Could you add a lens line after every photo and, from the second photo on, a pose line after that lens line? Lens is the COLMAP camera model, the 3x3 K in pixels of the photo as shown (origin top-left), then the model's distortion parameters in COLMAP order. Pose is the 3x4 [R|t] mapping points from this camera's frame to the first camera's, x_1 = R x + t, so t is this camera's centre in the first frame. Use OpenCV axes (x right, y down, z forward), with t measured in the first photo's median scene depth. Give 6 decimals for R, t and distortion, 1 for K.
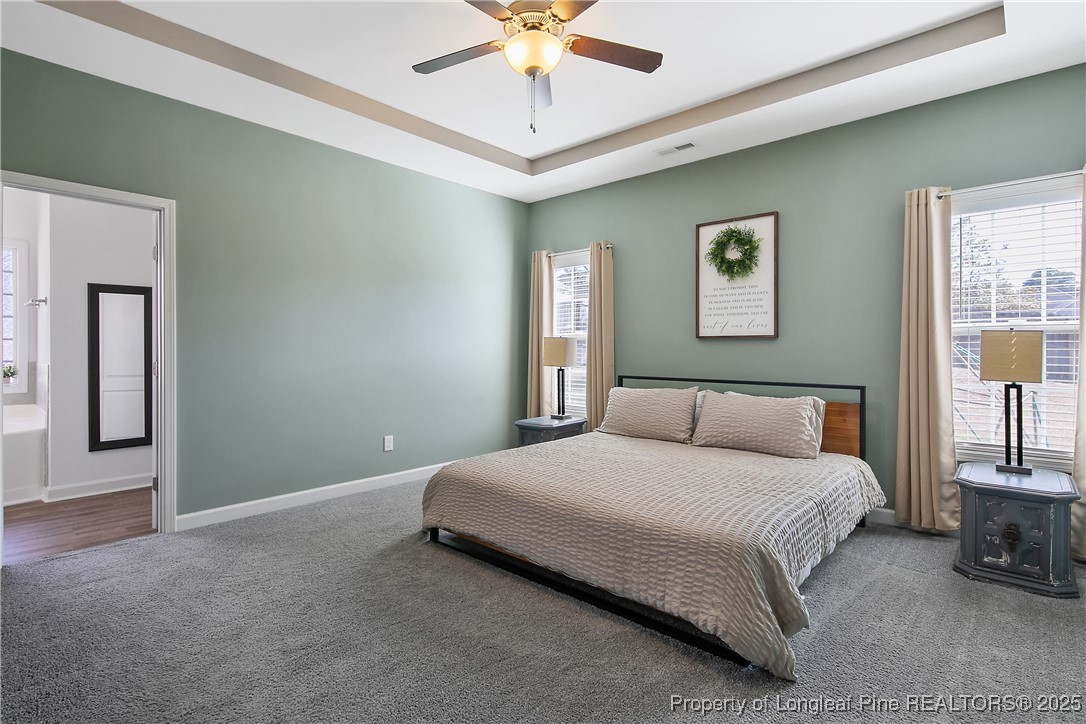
lens RADIAL K [[531.0, 0, 543.0], [0, 531.0, 362.0], [0, 0, 1]] dist [-0.023823, 0.000059]
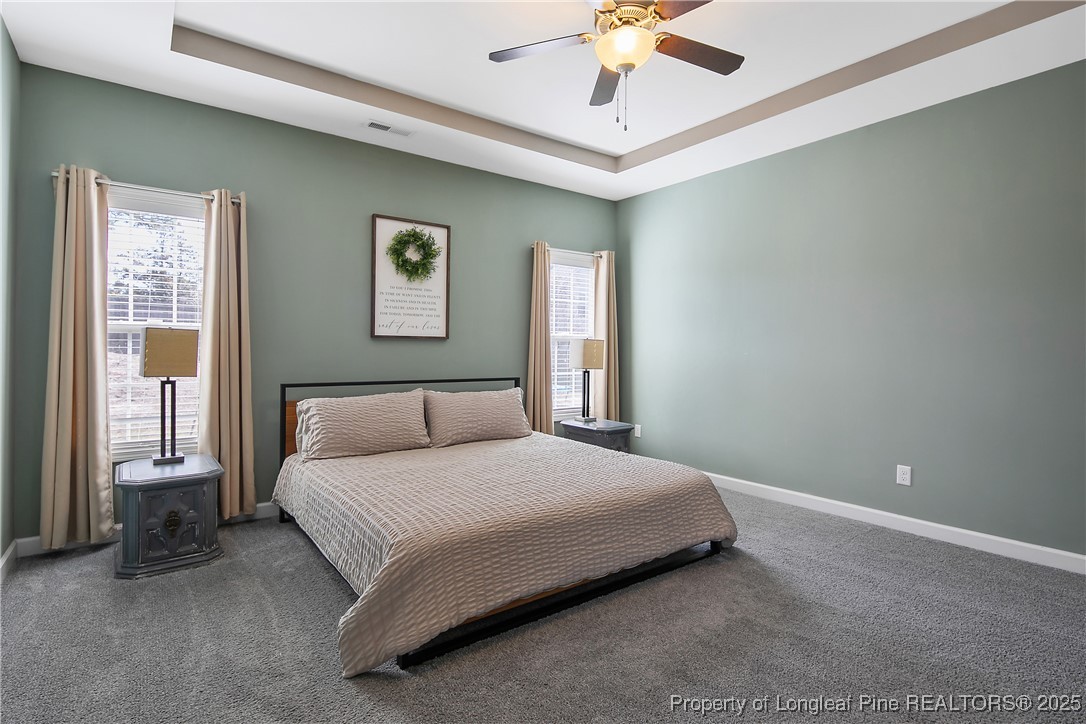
lens RADIAL K [[542.2, 0, 541.5], [0, 542.2, 352.9], [0, 0, 1]] dist [0.000828, -0.000041]
pose [[0.184779, -0.004372, 0.982770, -0.596063], [0.017922, 0.999839, 0.001078, -0.014097], [-0.982617, 0.017414, 0.184828, 0.554779]]
